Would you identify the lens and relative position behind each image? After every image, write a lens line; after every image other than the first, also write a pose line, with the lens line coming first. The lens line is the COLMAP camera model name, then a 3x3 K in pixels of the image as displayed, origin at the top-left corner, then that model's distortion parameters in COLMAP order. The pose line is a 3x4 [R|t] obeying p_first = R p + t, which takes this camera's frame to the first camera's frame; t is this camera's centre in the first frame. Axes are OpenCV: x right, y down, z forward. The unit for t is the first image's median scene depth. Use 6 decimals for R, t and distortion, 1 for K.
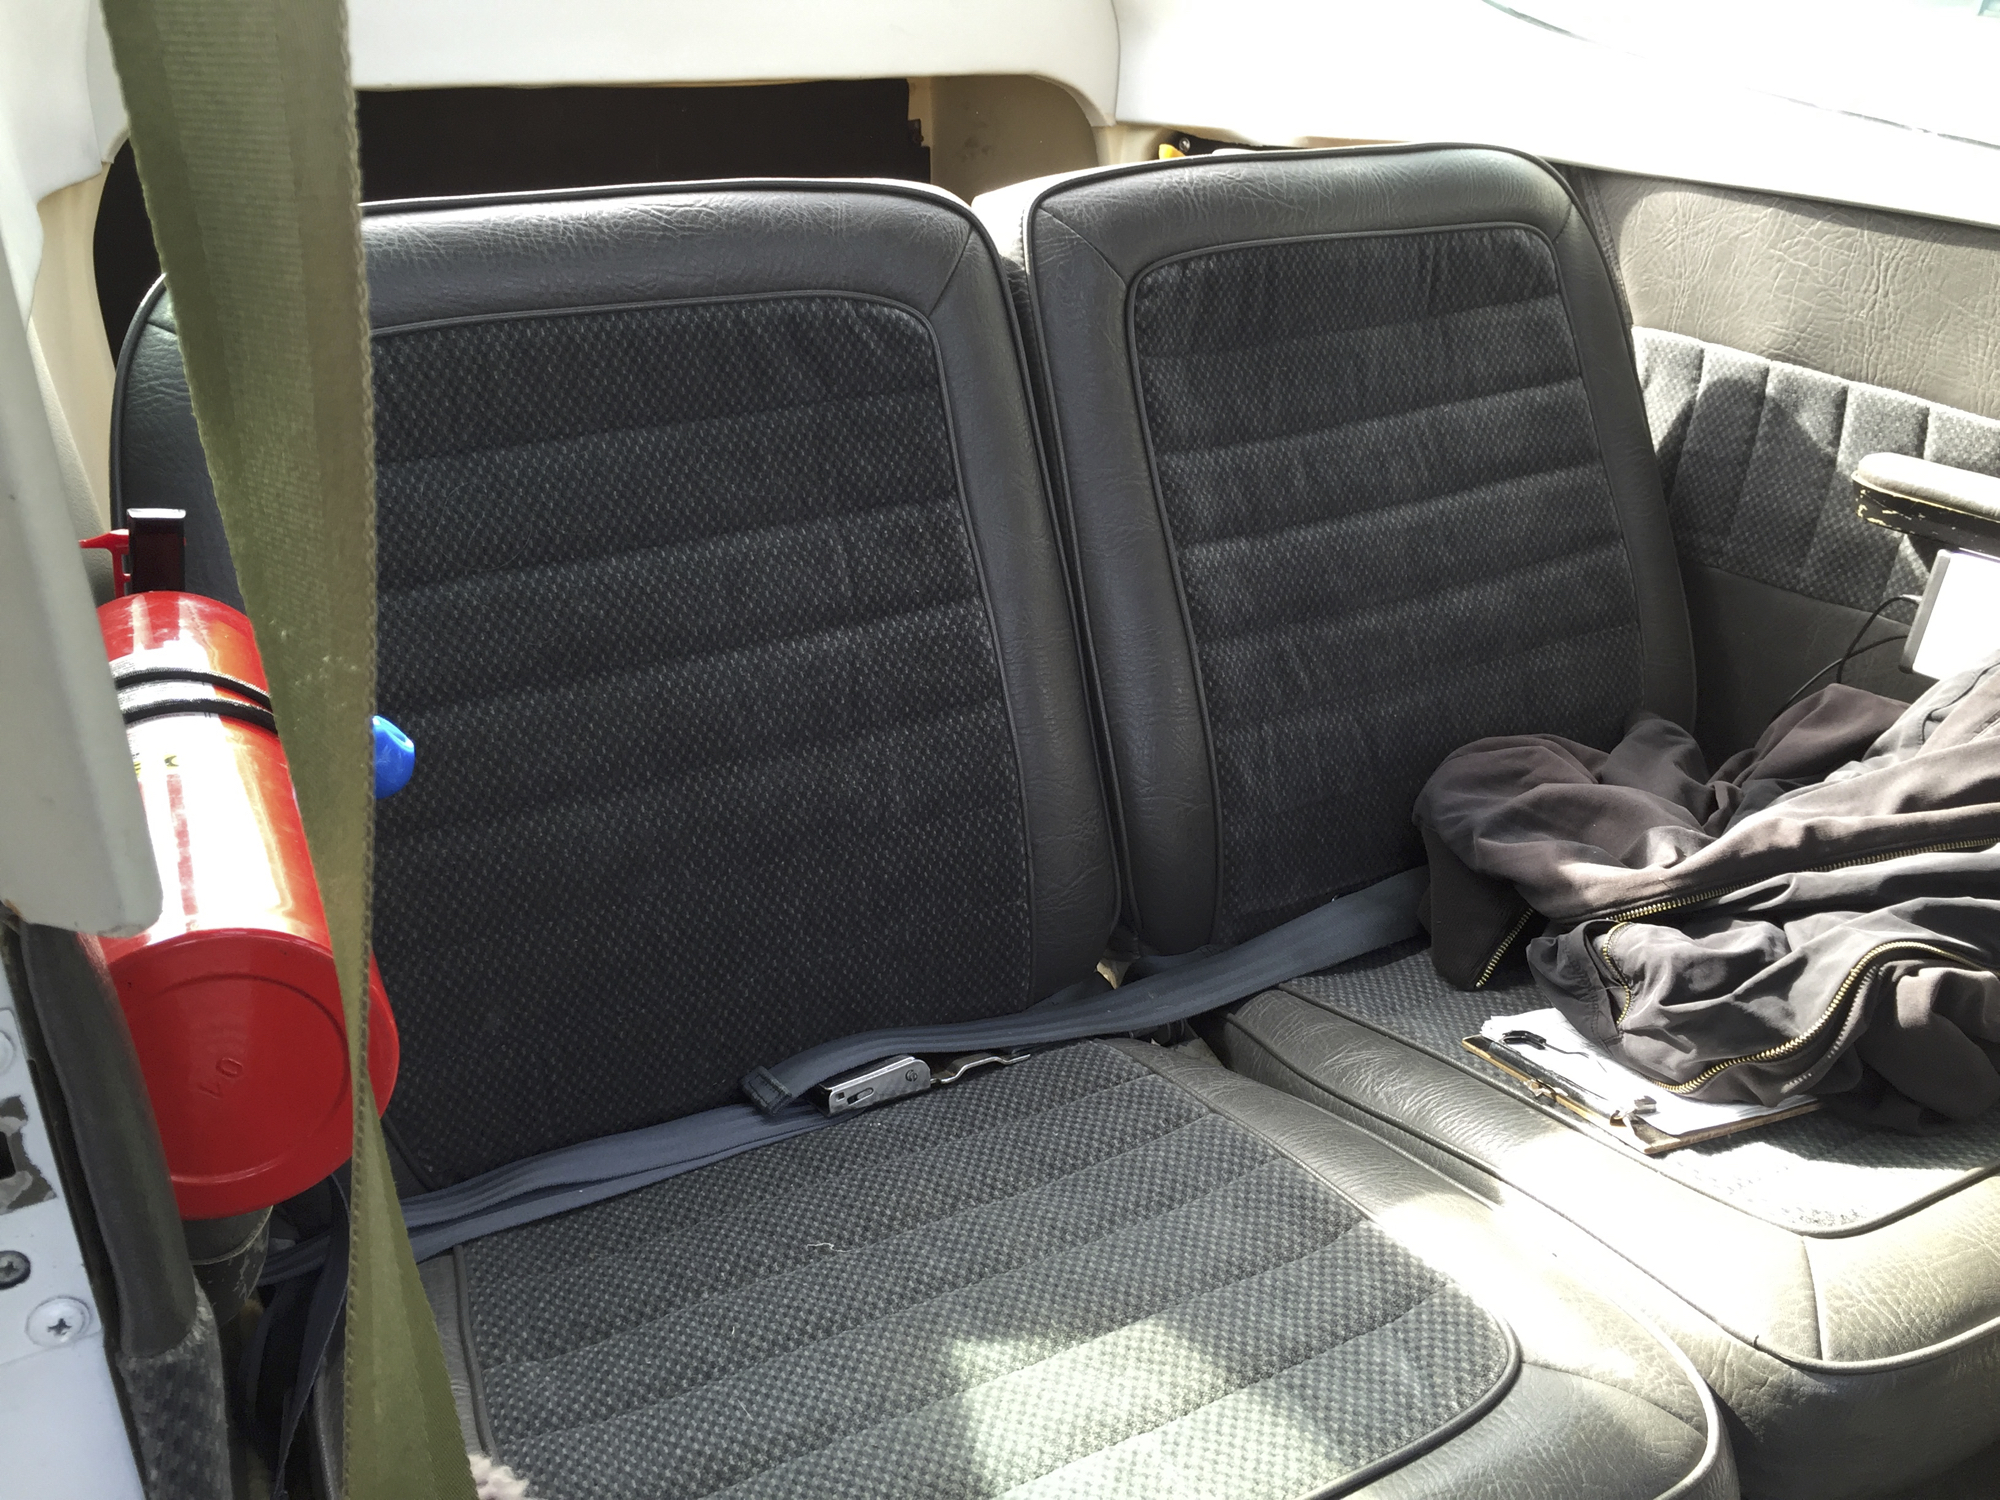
lens RADIAL K [[1723.4, 0, 1000.0], [0, 1723.4, 750.0], [0, 0, 1]] dist [0.073997, -0.115270]
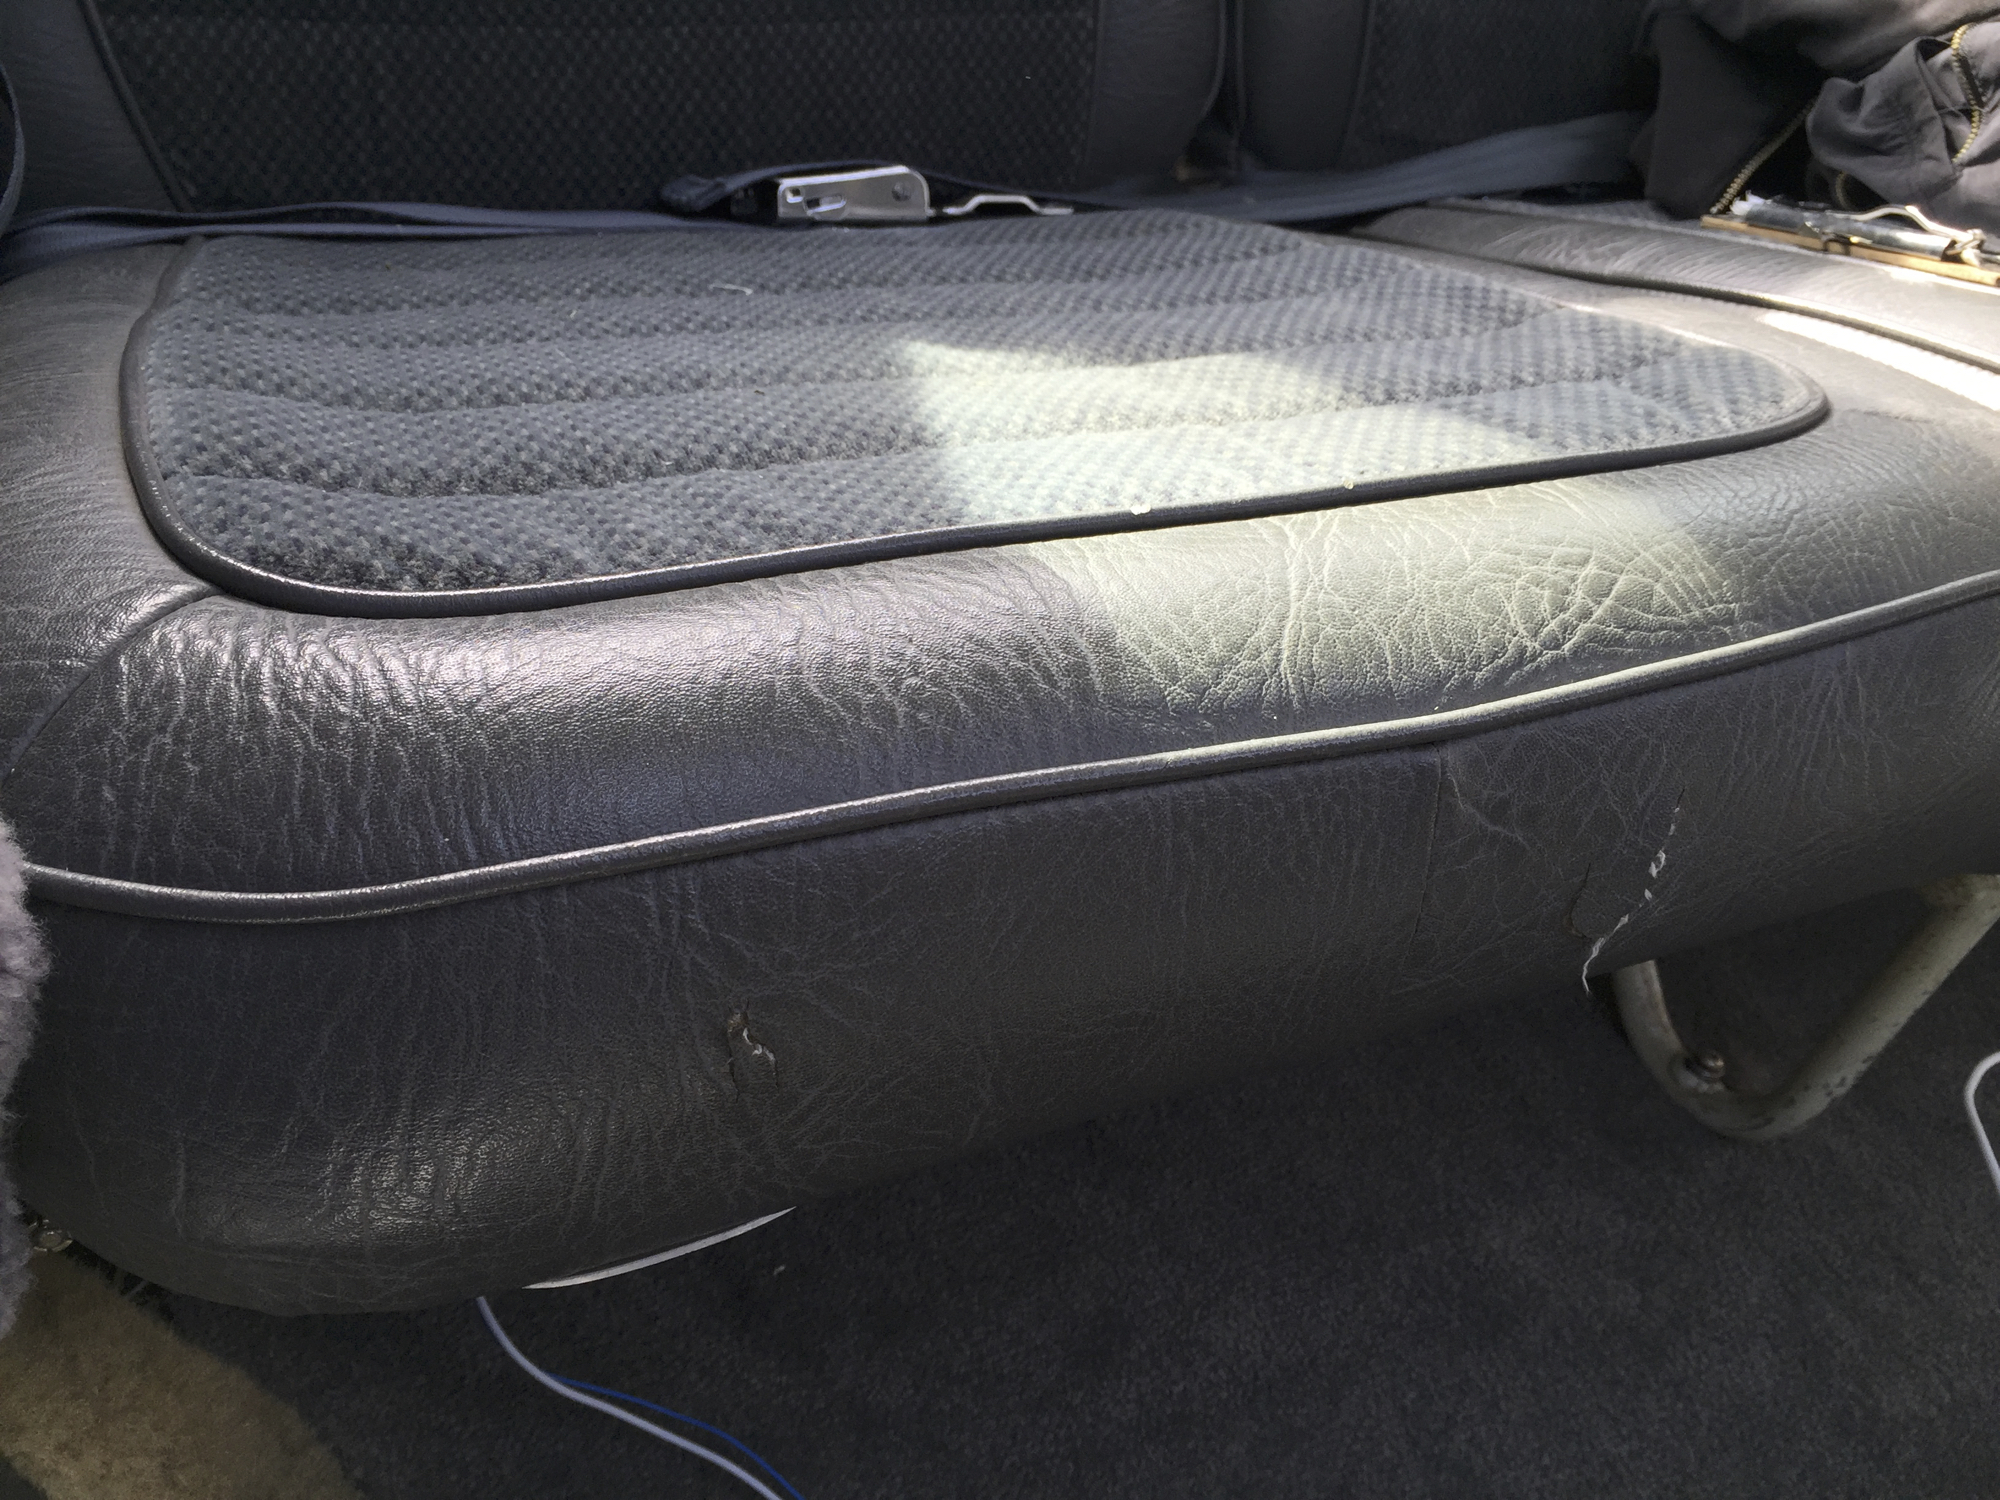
lens RADIAL K [[1723.4, 0, 1000.0], [0, 1723.4, 750.0], [0, 0, 1]] dist [0.073997, -0.115270]
pose [[0.993992, 0.106961, -0.023223, 0.035402], [-0.103437, 0.987344, 0.120219, 0.398193], [0.035787, -0.117095, 0.992476, 0.347495]]
